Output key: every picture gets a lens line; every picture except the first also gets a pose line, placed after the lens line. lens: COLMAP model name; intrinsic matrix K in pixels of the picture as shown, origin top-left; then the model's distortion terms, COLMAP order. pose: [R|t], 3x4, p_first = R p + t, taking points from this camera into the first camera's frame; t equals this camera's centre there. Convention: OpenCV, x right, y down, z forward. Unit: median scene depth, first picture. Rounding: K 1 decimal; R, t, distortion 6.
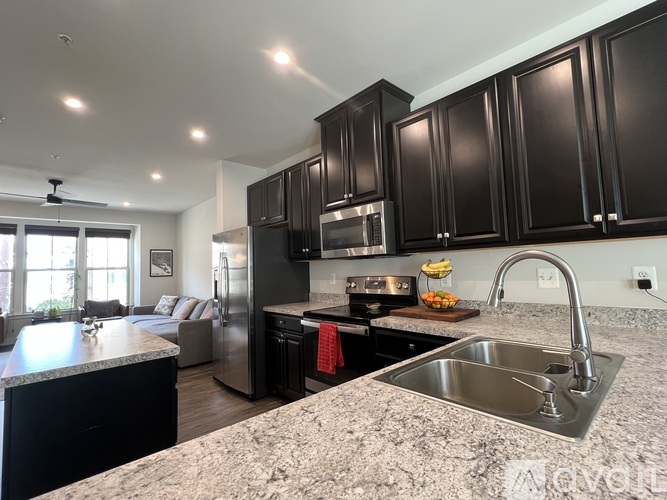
lens RADIAL K [[313.3, 0, 333.5], [0, 313.3, 250.0], [0, 0, 1]] dist [0.000071, -0.000147]
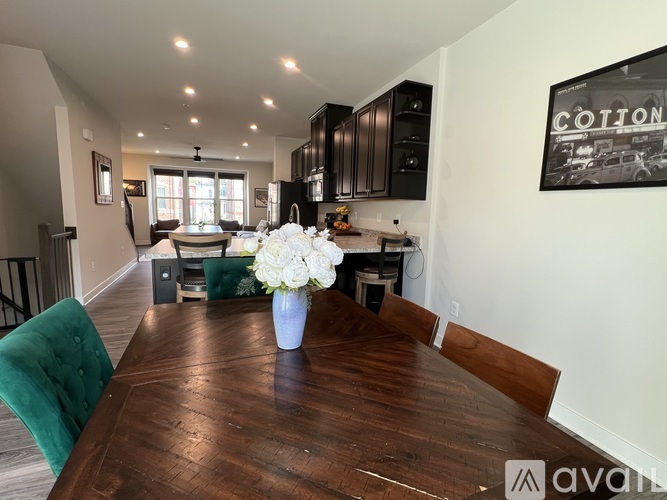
lens RADIAL K [[313.3, 0, 333.5], [0, 313.3, 250.0], [0, 0, 1]] dist [0.000071, -0.000147]
pose [[0.930863, 0.107064, -0.349330, 0.717261], [-0.037769, 0.979178, 0.199459, -0.060813], [0.363411, -0.172475, 0.915524, -0.612565]]
